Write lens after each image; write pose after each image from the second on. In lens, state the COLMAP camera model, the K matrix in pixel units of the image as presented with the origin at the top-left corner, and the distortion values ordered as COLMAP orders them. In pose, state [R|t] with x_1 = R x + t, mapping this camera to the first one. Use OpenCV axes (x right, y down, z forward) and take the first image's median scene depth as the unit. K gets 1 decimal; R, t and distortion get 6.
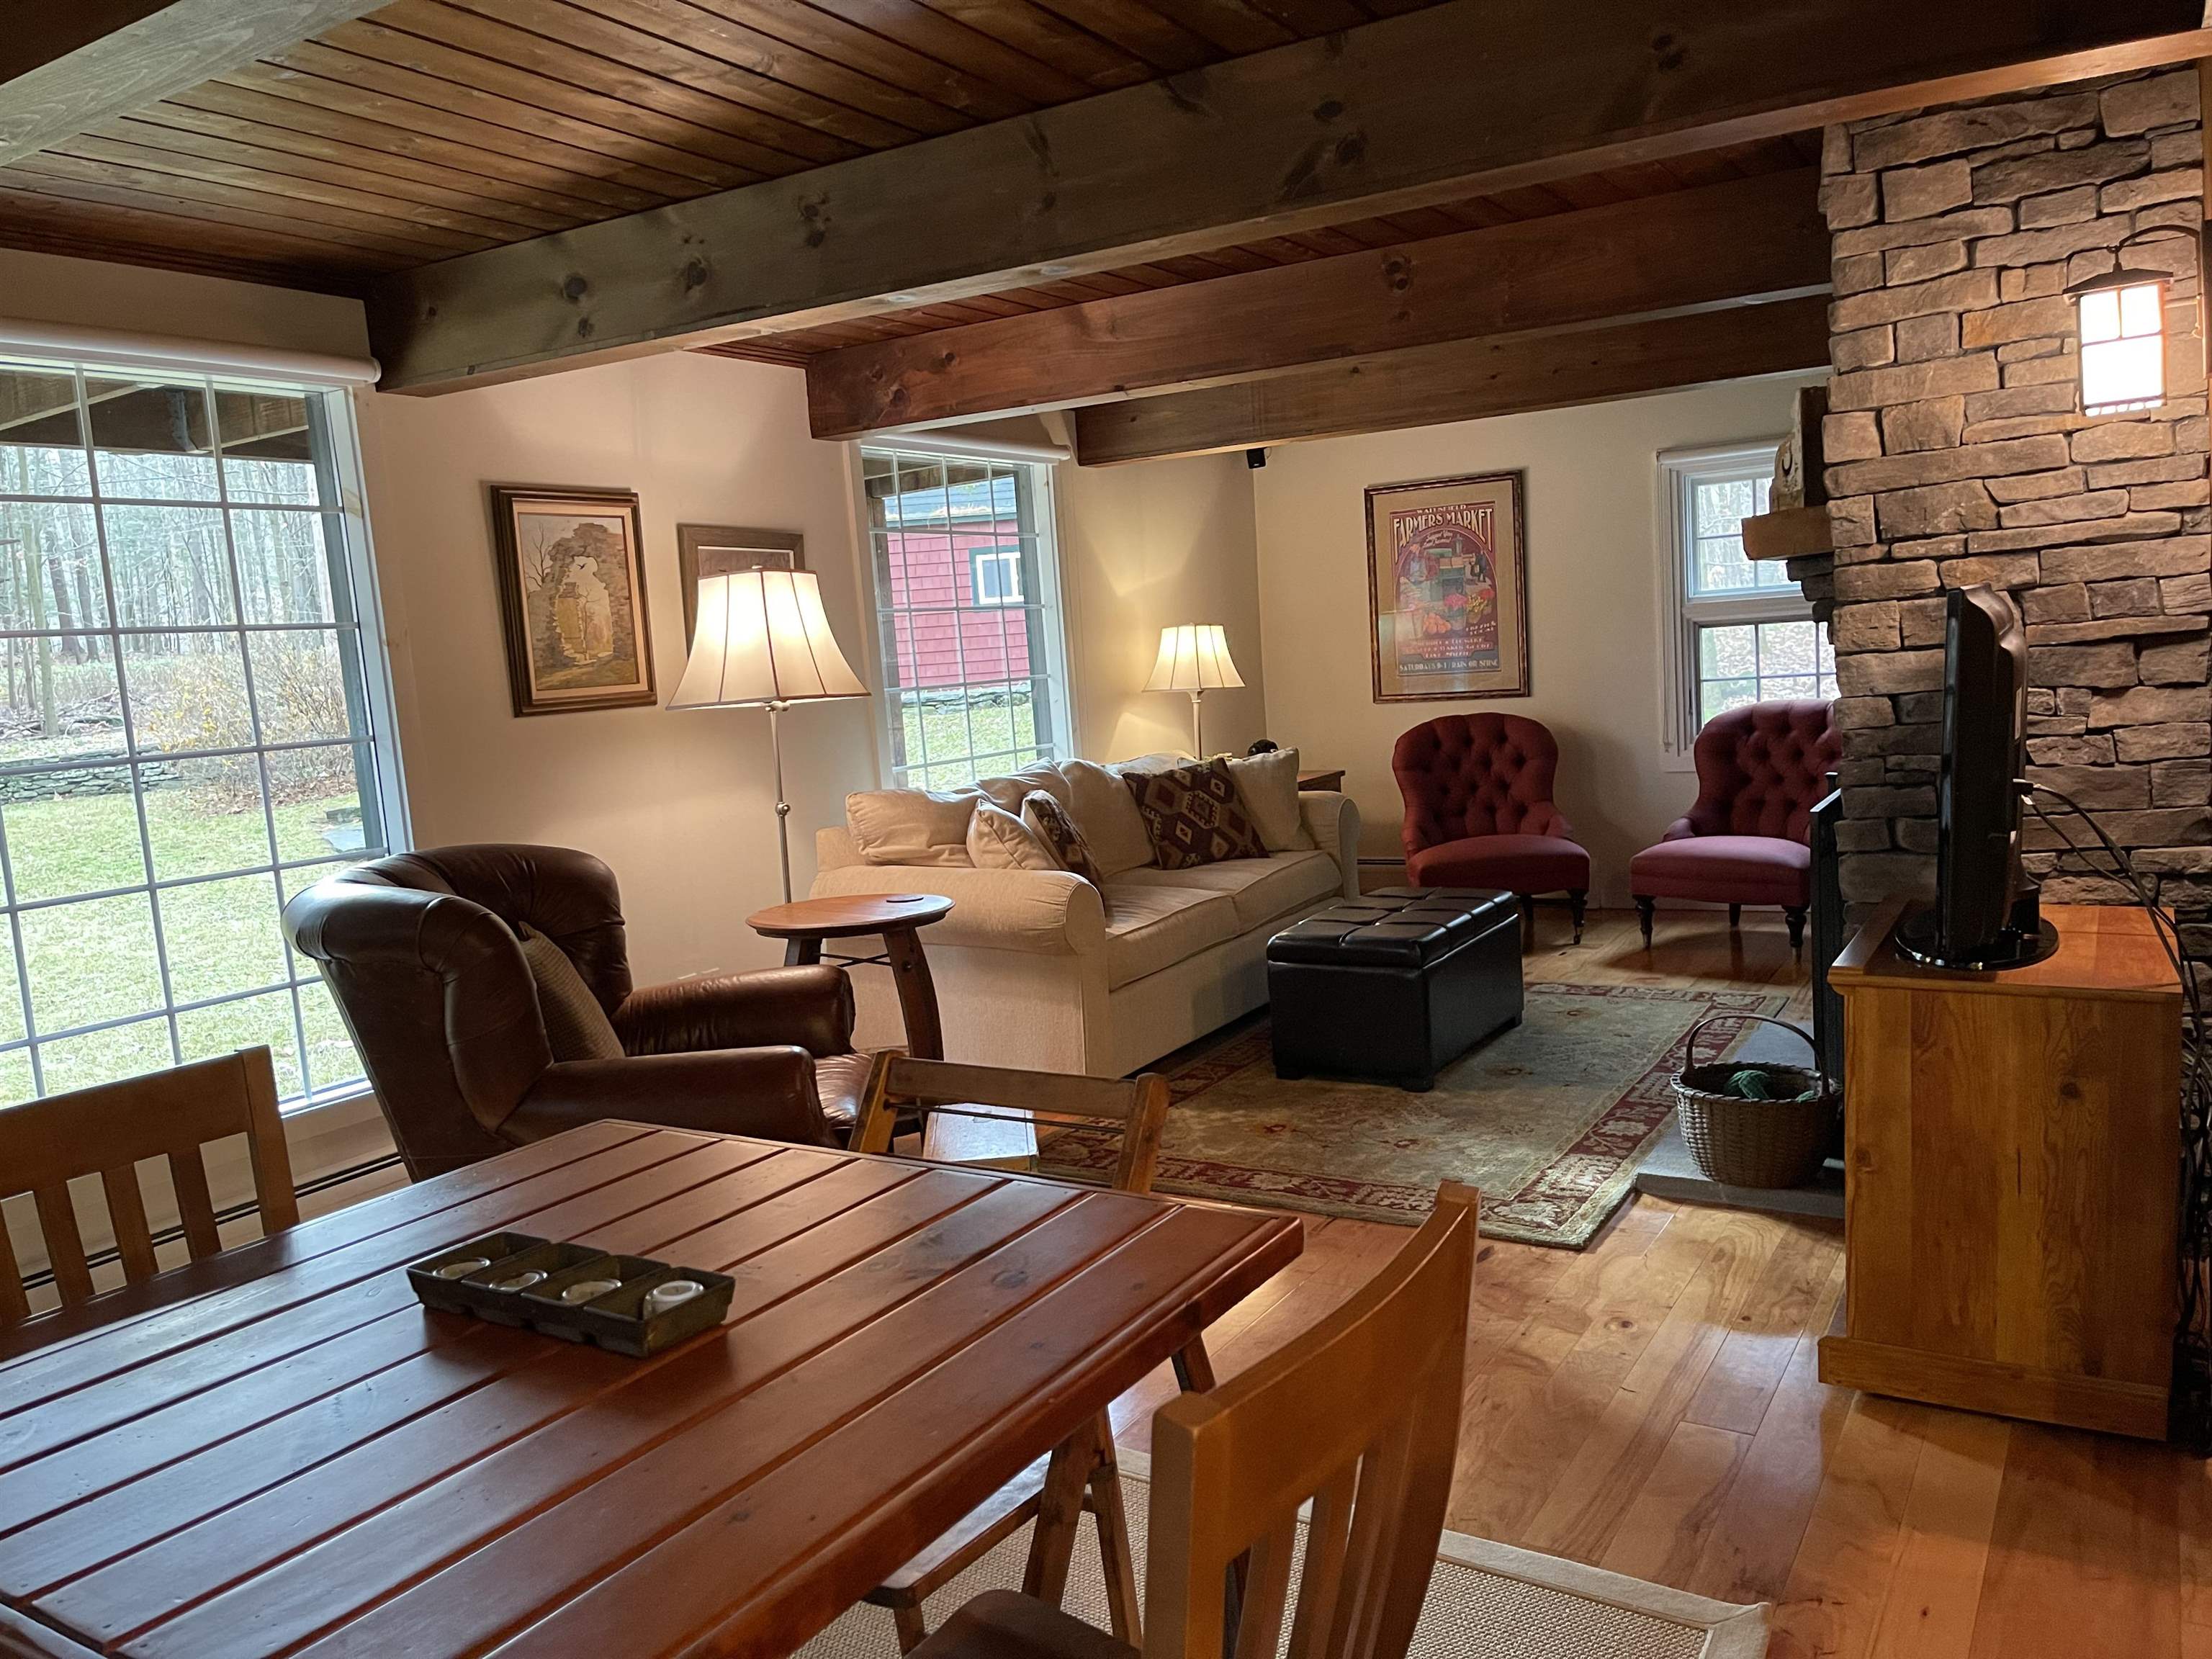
lens RADIAL K [[1674.5, 0, 1048.8], [0, 1674.5, 849.3], [0, 0, 1]] dist [0.051754, -0.051619]
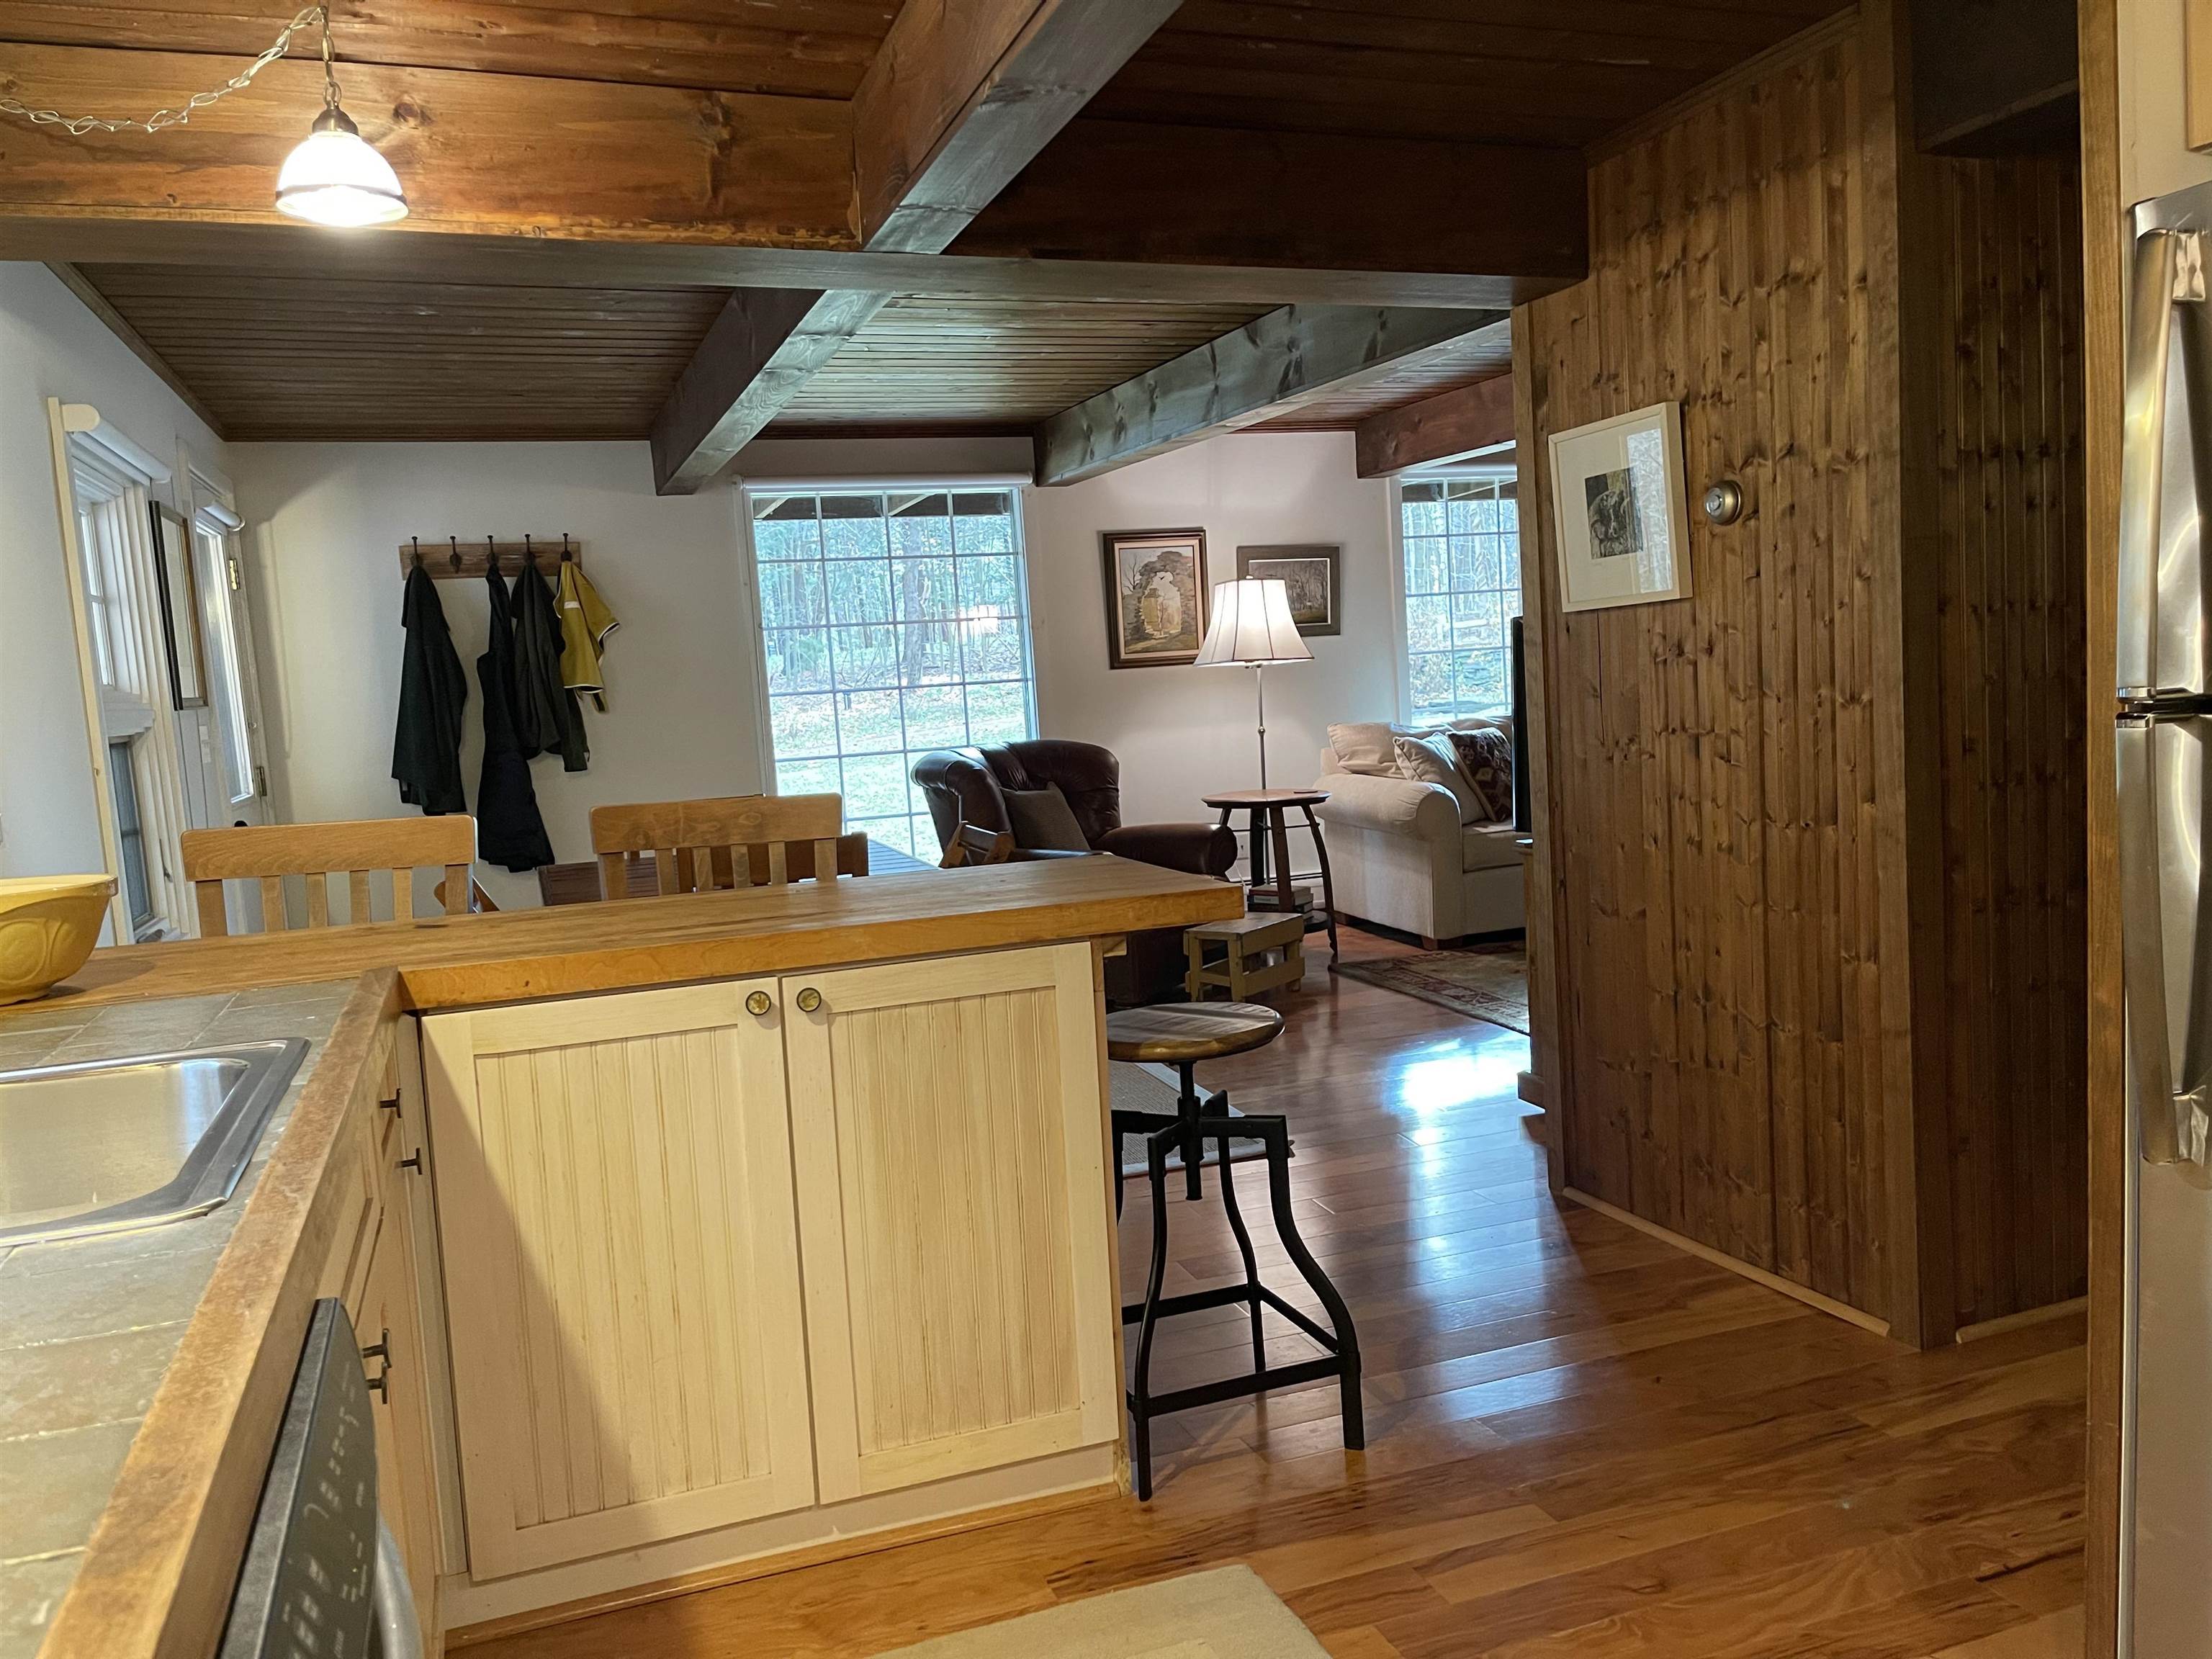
lens RADIAL K [[1674.5, 0, 1067.3], [0, 1674.5, 850.5], [0, 0, 1]] dist [0.051754, -0.051619]
pose [[0.776457, 0.088454, -0.623931, 0.695252], [-0.064983, 0.996060, 0.060341, 0.004513], [0.626811, -0.006307, 0.779146, -0.336668]]
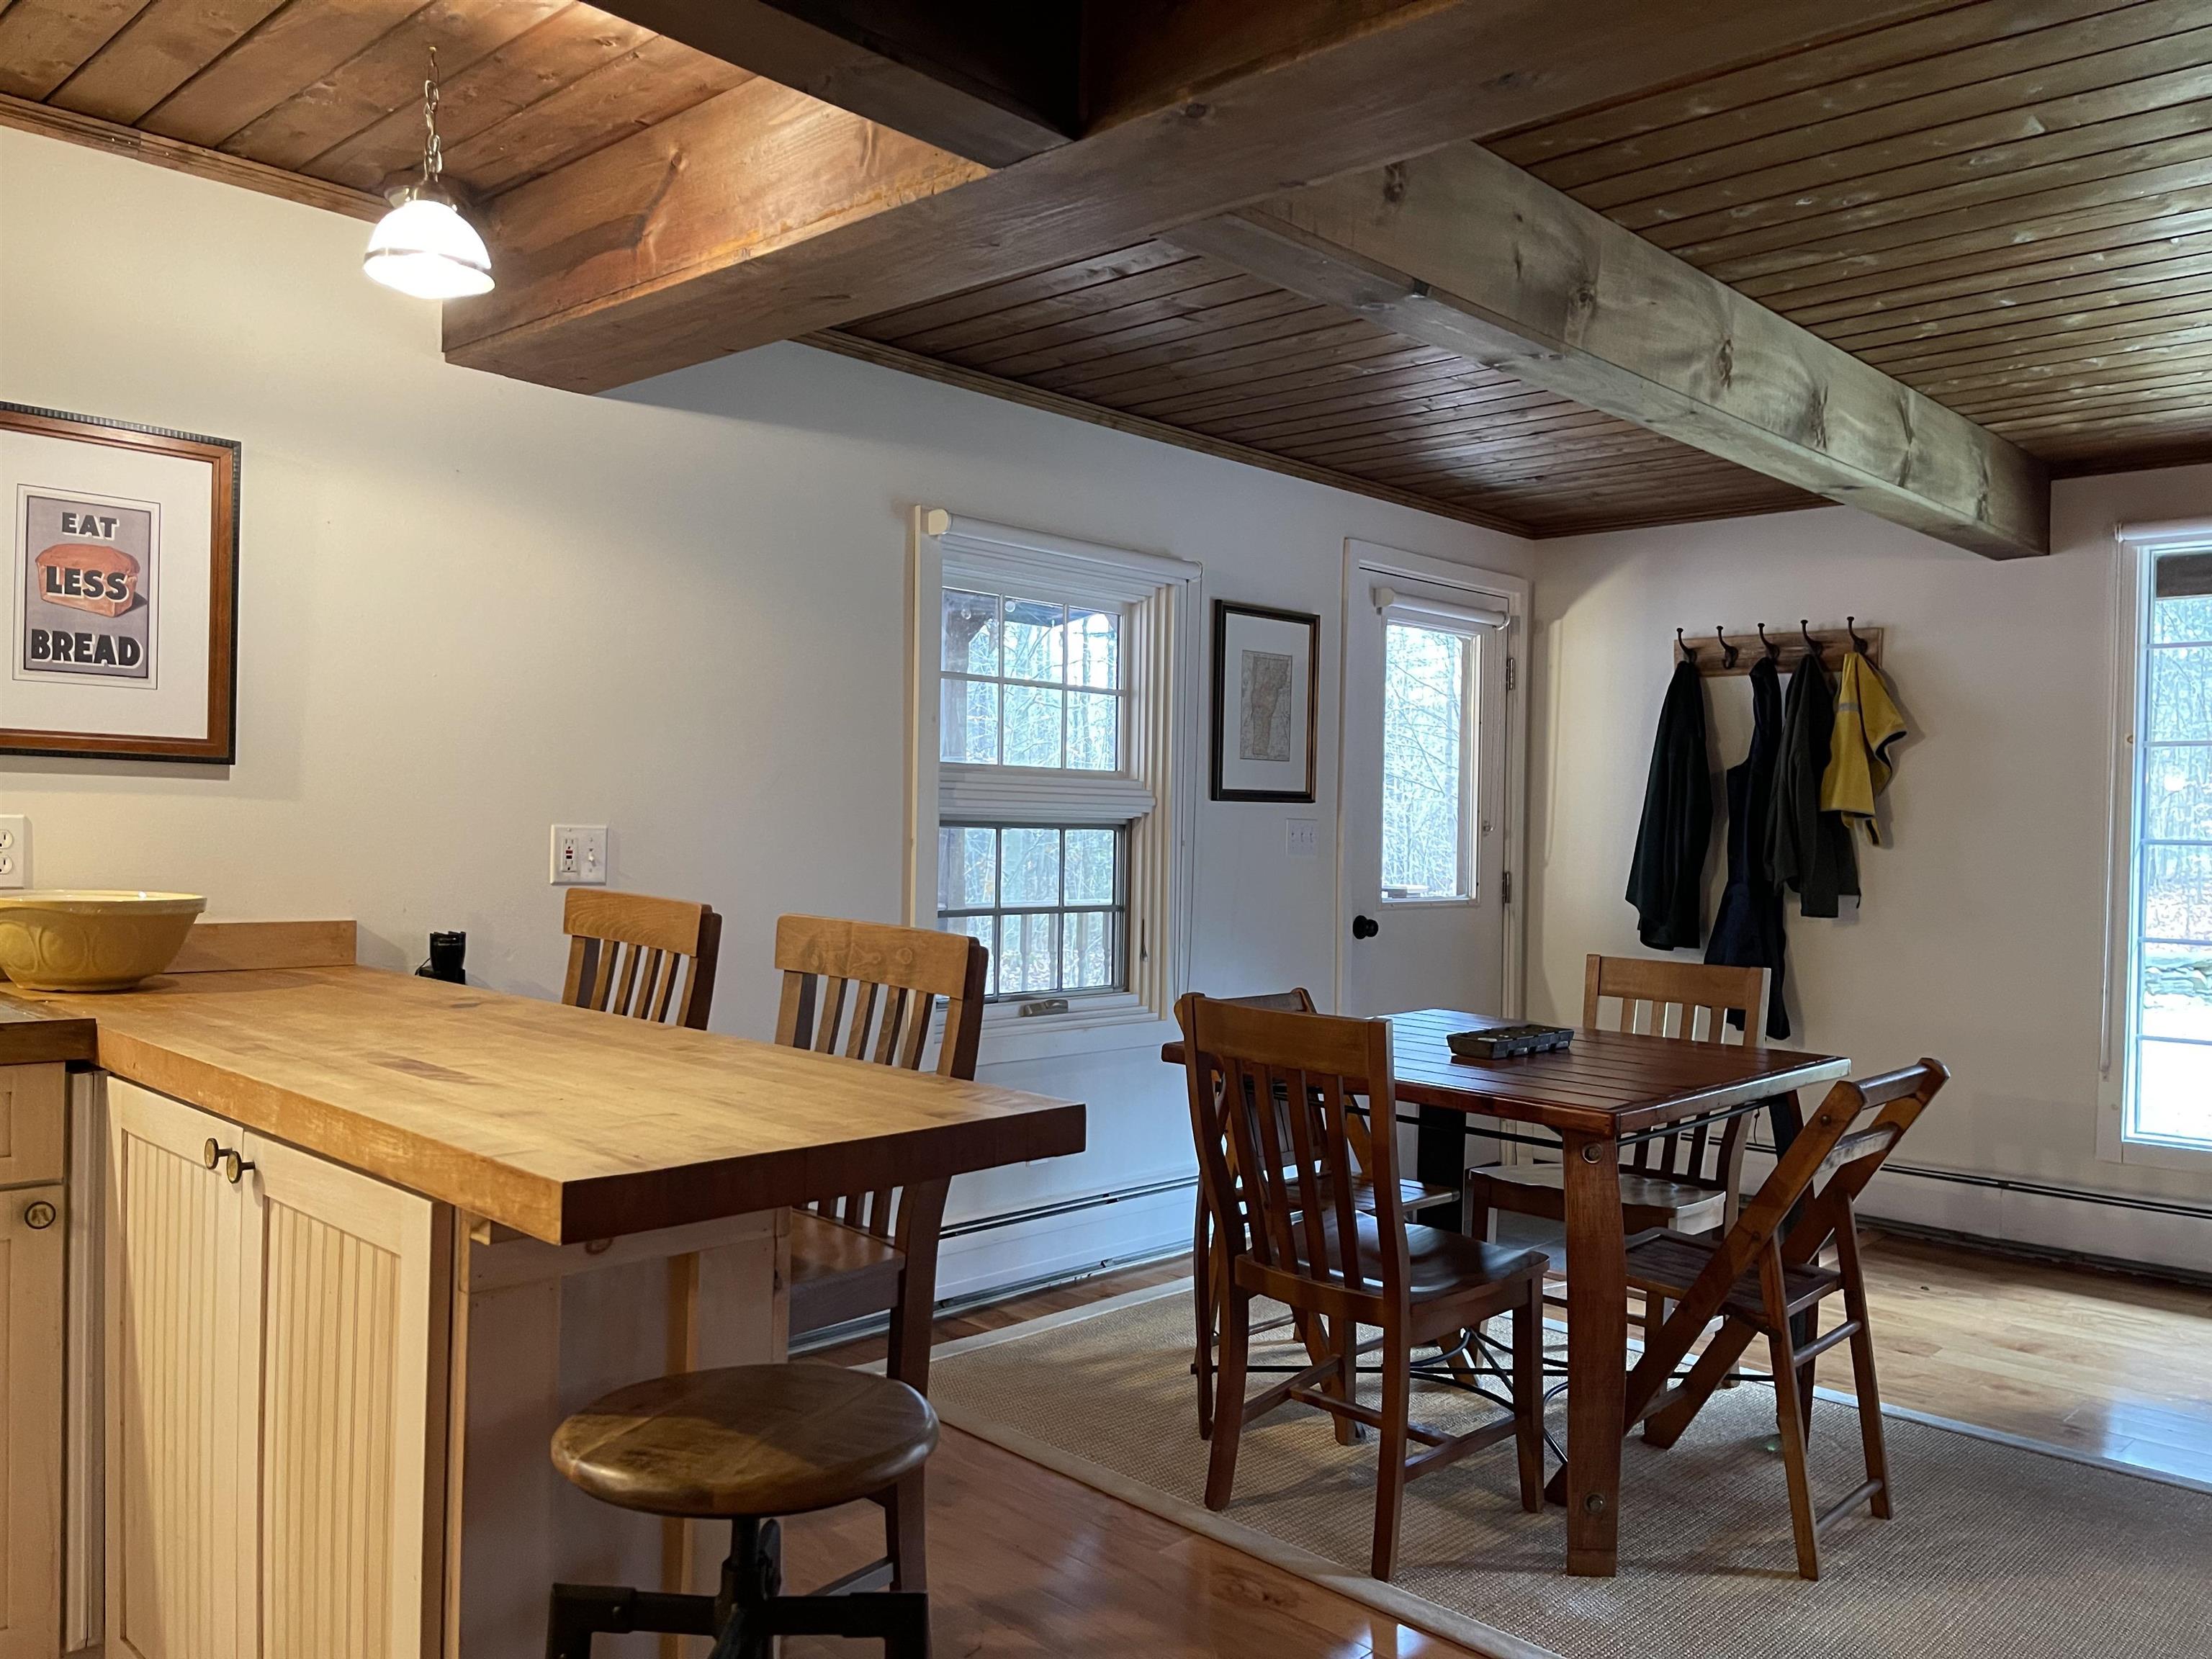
lens RADIAL K [[1674.5, 0, 1113.2], [0, 1674.5, 848.9], [0, 0, 1]] dist [0.051754, -0.051619]
pose [[-0.201098, 0.075567, -0.976652, 0.659078], [-0.121015, 0.987466, 0.101321, -0.052574], [0.972067, 0.138565, -0.189433, 0.276307]]
